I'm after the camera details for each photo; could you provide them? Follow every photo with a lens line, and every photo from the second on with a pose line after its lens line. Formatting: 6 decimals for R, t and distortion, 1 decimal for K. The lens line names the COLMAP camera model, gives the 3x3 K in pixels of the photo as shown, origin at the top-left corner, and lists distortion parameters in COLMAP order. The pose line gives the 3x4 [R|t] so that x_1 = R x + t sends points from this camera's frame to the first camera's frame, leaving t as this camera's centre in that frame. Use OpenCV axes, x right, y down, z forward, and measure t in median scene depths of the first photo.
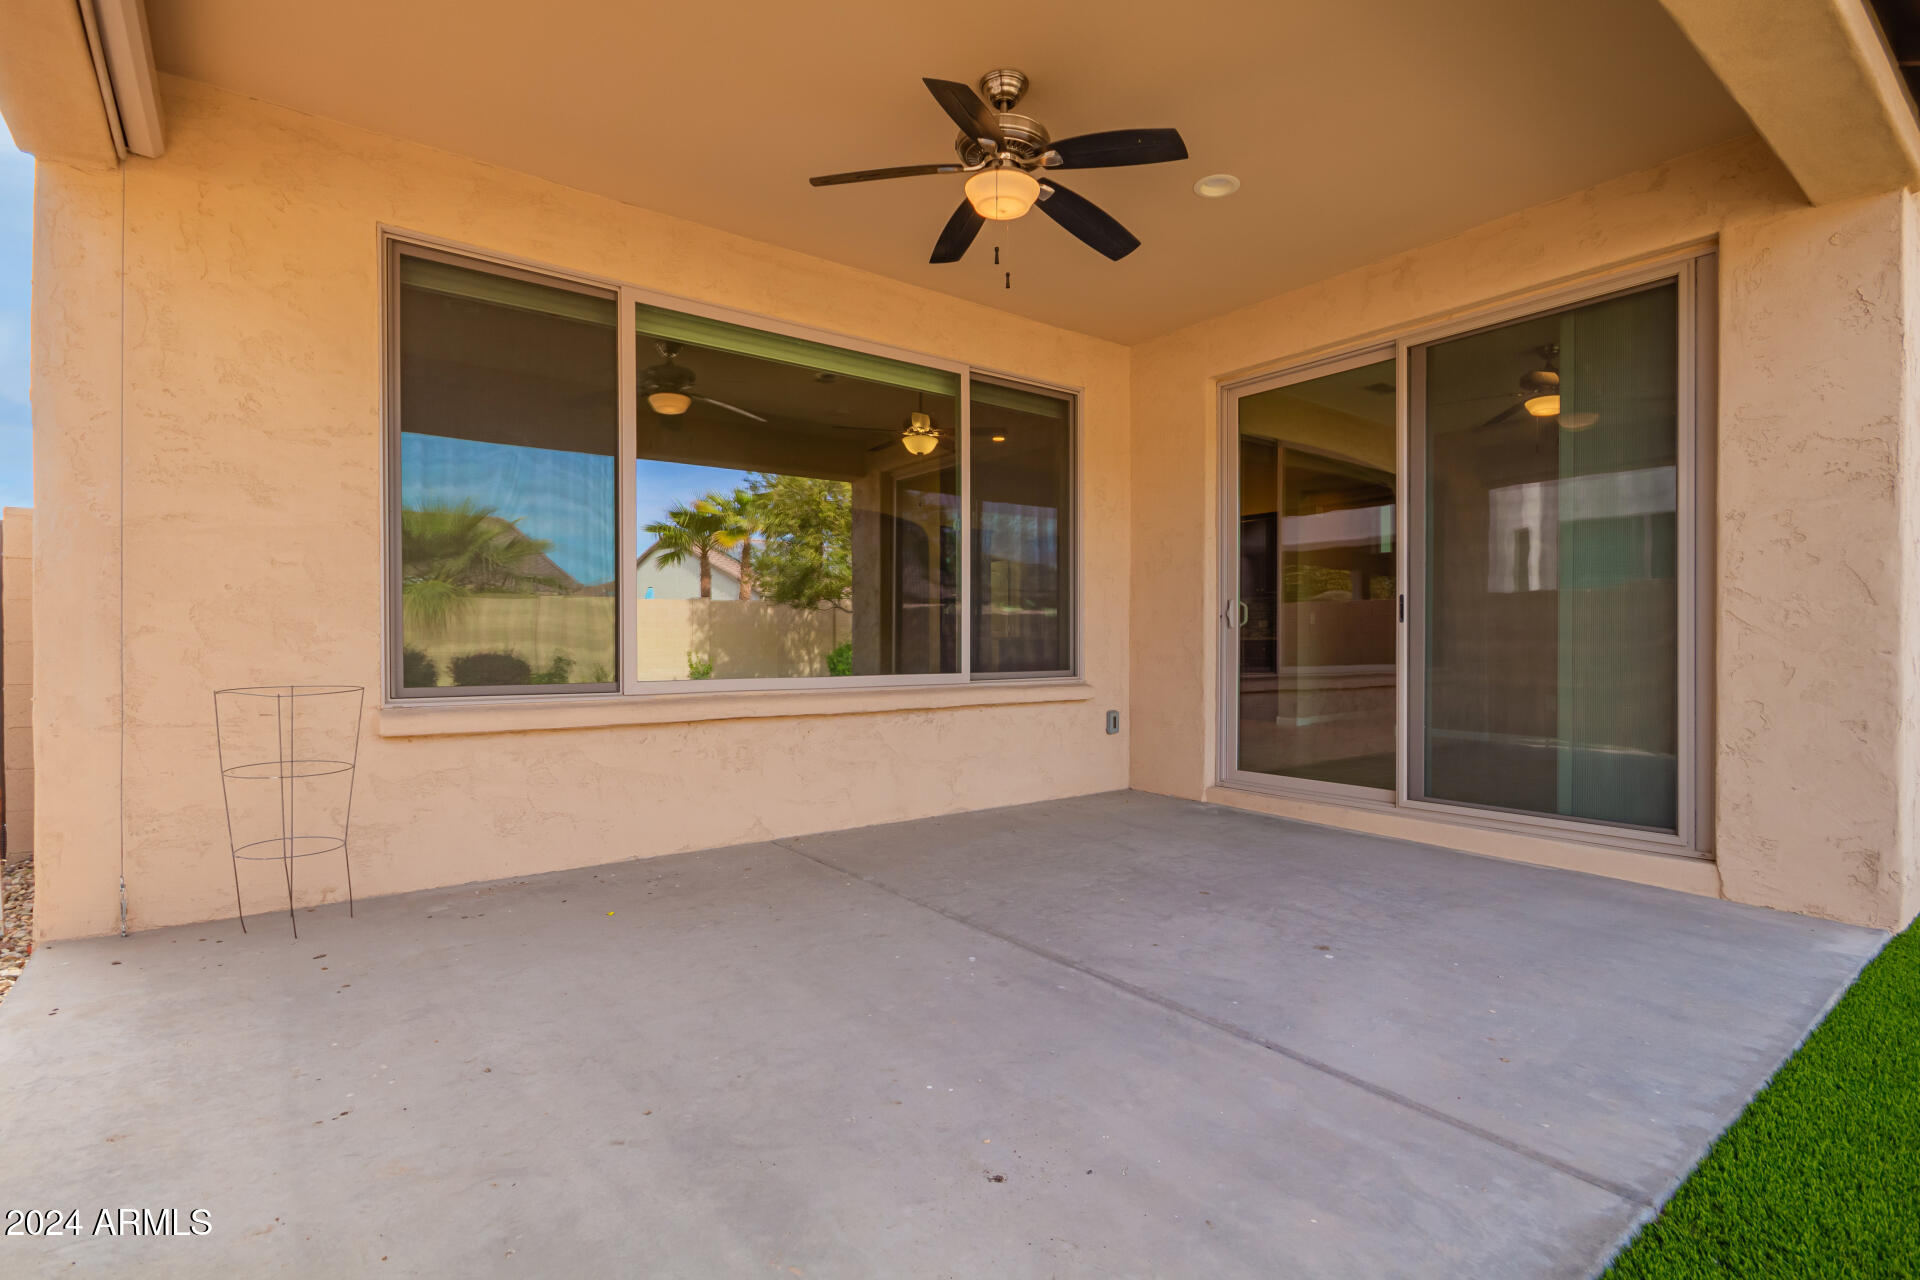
lens RADIAL K [[892.1, 0, 948.6], [0, 892.1, 641.2], [0, 0, 1]] dist [0.004421, -0.000589]
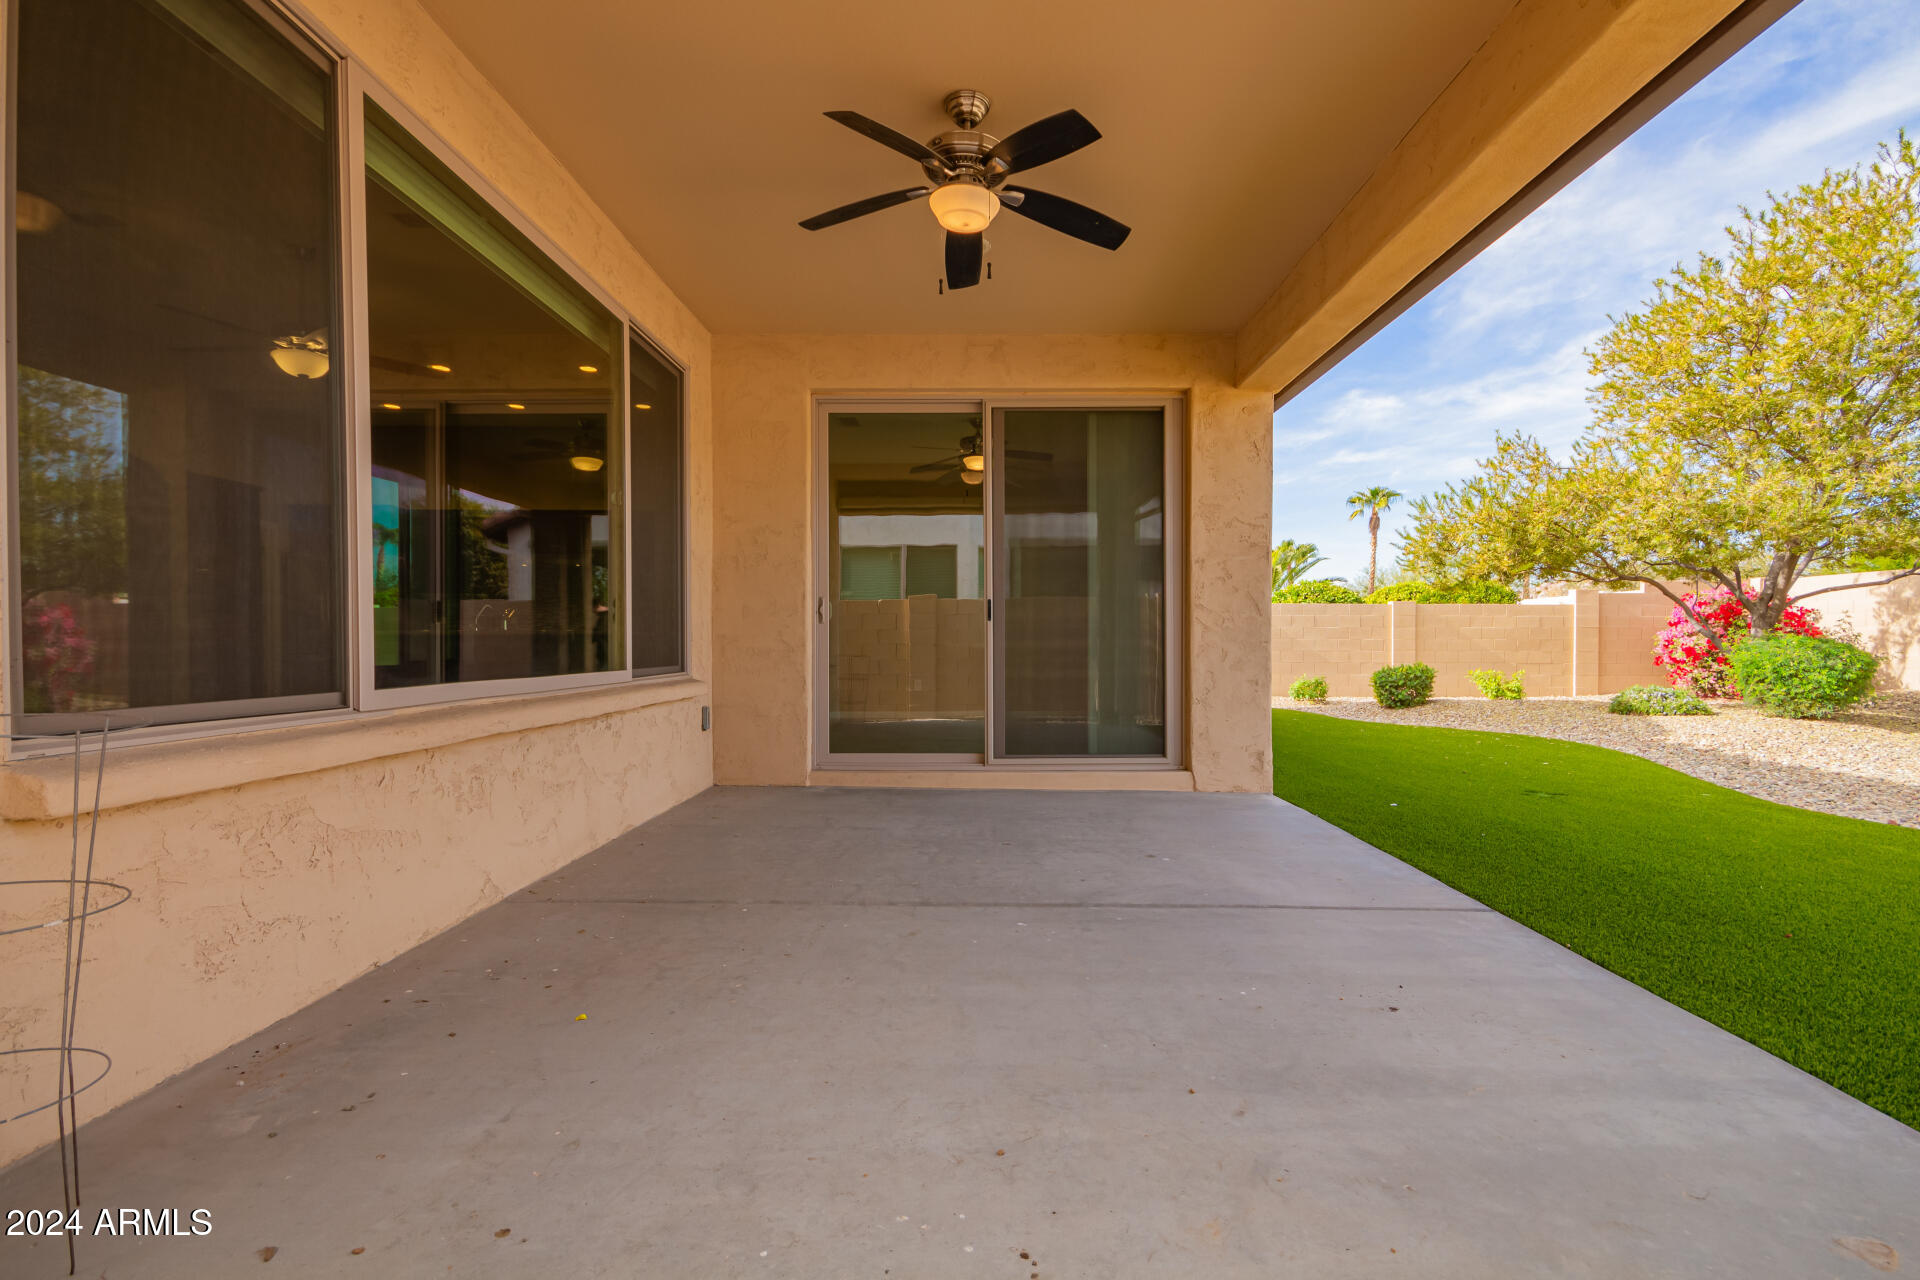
lens RADIAL K [[892.1, 0, 952.6], [0, 892.1, 648.7], [0, 0, 1]] dist [0.004421, -0.000589]
pose [[0.617128, -0.005050, 0.786846, -0.702372], [-0.002442, 0.999962, 0.008334, 0.010525], [-0.786859, -0.007064, 0.617093, 0.322274]]
